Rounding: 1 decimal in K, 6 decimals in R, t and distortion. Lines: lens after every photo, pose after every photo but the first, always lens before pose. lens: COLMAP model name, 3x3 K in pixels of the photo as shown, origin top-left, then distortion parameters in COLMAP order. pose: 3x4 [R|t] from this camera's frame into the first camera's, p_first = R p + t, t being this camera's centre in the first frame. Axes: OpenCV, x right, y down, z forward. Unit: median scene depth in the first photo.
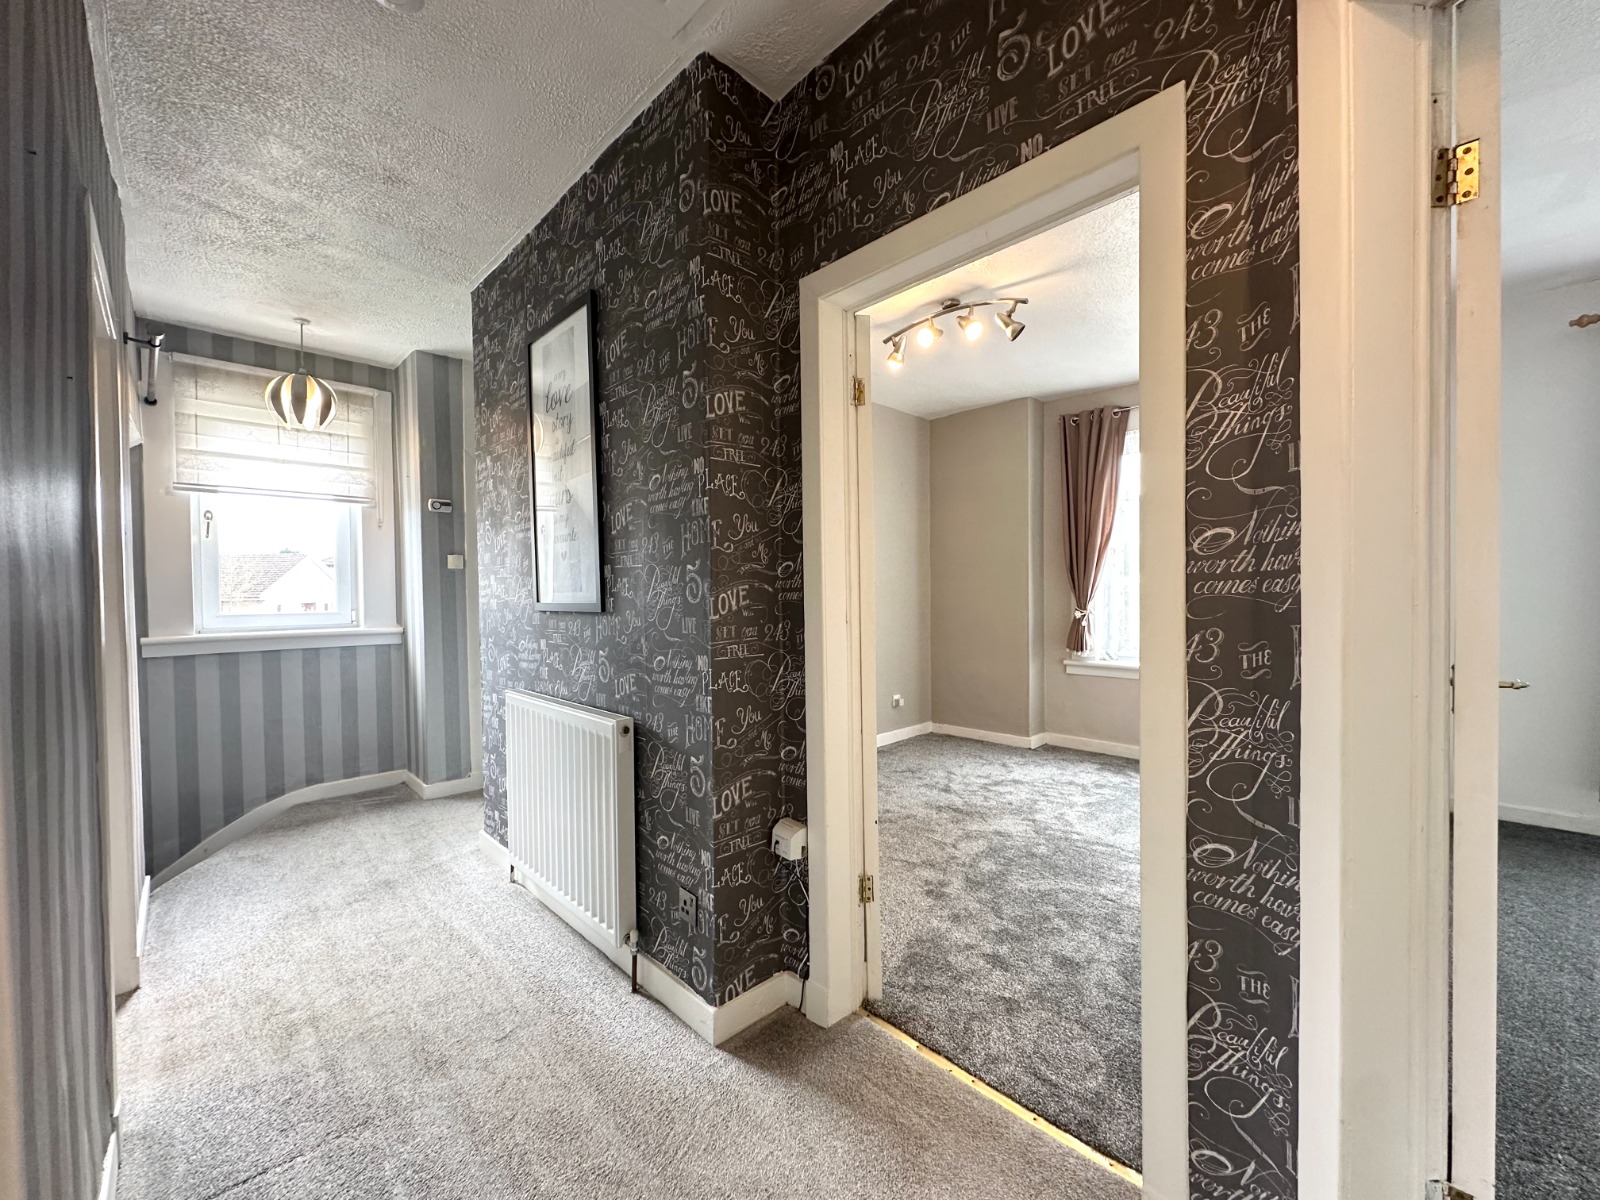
lens RADIAL K [[635.6, 0, 802.4], [0, 635.6, 599.1], [0, 0, 1]] dist [-0.002005, -0.000087]
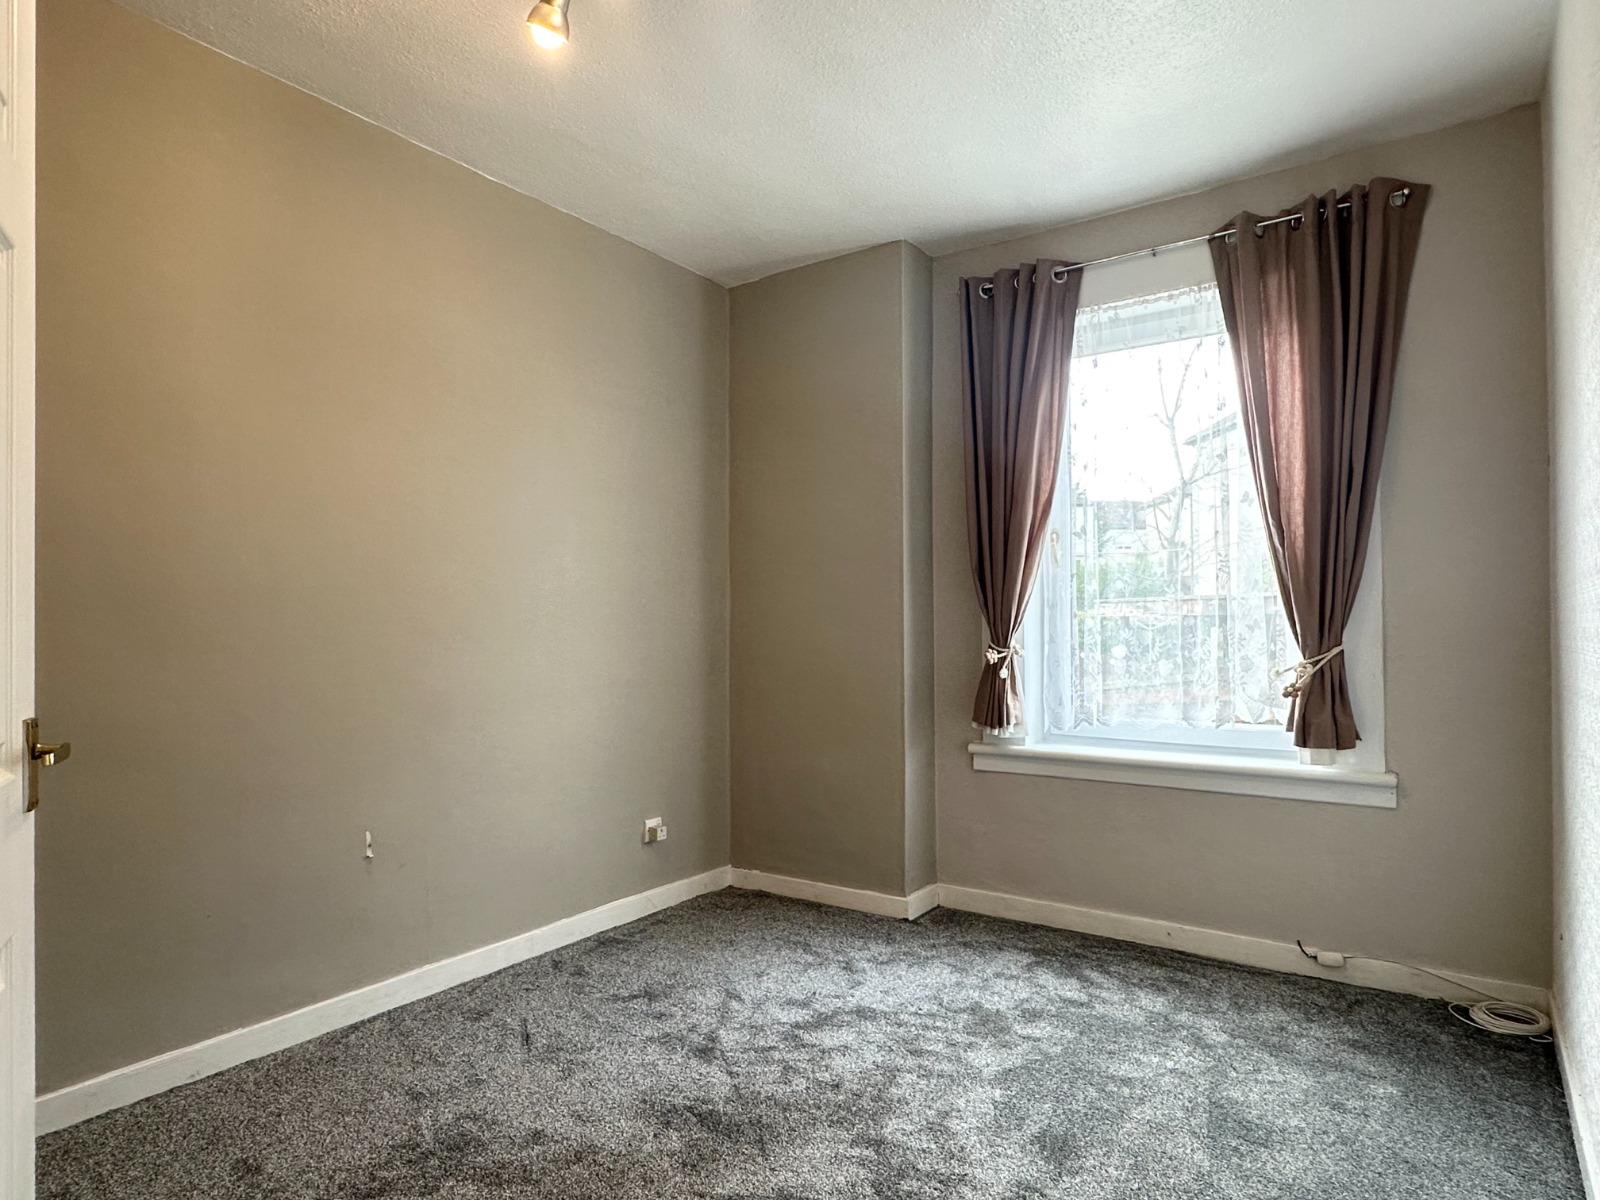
lens RADIAL K [[933.8, 0, 799.1], [0, 933.8, 606.0], [0, 0, 1]] dist [0.001900, -0.000012]
pose [[0.983731, 0.010218, 0.179359, 0.153659], [-0.003492, 0.999280, -0.037774, 0.013532], [-0.179616, 0.036533, 0.983058, 0.302571]]
